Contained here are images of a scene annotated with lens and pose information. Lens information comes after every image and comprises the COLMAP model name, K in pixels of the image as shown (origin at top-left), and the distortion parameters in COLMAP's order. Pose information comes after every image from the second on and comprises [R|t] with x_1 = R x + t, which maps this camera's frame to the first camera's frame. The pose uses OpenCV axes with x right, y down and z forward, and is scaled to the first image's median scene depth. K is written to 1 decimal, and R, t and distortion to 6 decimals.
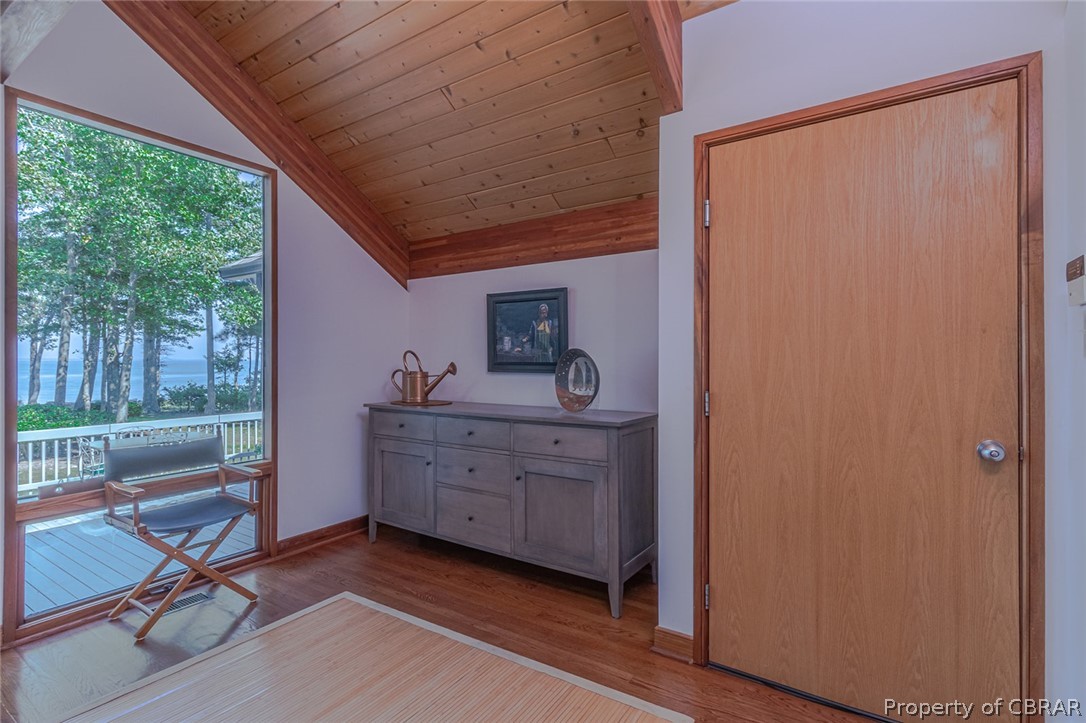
lens RADIAL K [[516.1, 0, 541.4], [0, 516.1, 355.9], [0, 0, 1]] dist [0.004126, 0.001649]
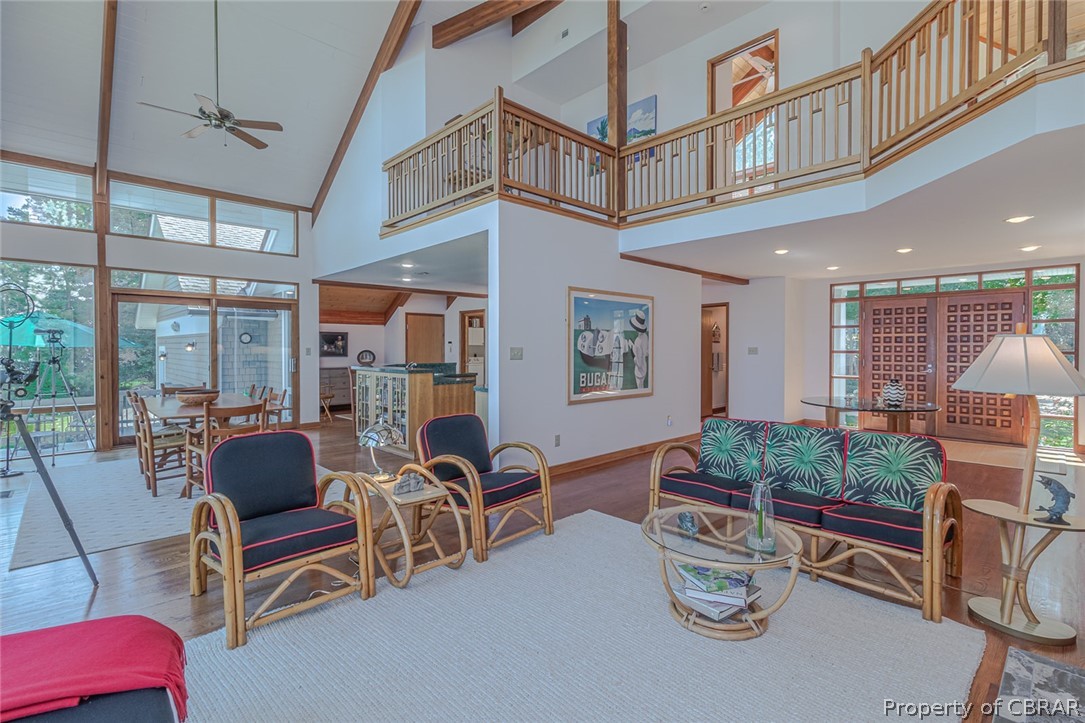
lens RADIAL K [[515.7, 0, 542.9], [0, 515.7, 352.9], [0, 0, 1]] dist [0.004126, 0.001649]
pose [[0.223889, -0.010091, 0.974563, -2.906801], [-0.002014, 0.999939, 0.010816, -0.030425], [-0.974613, -0.004384, 0.223855, -1.024048]]
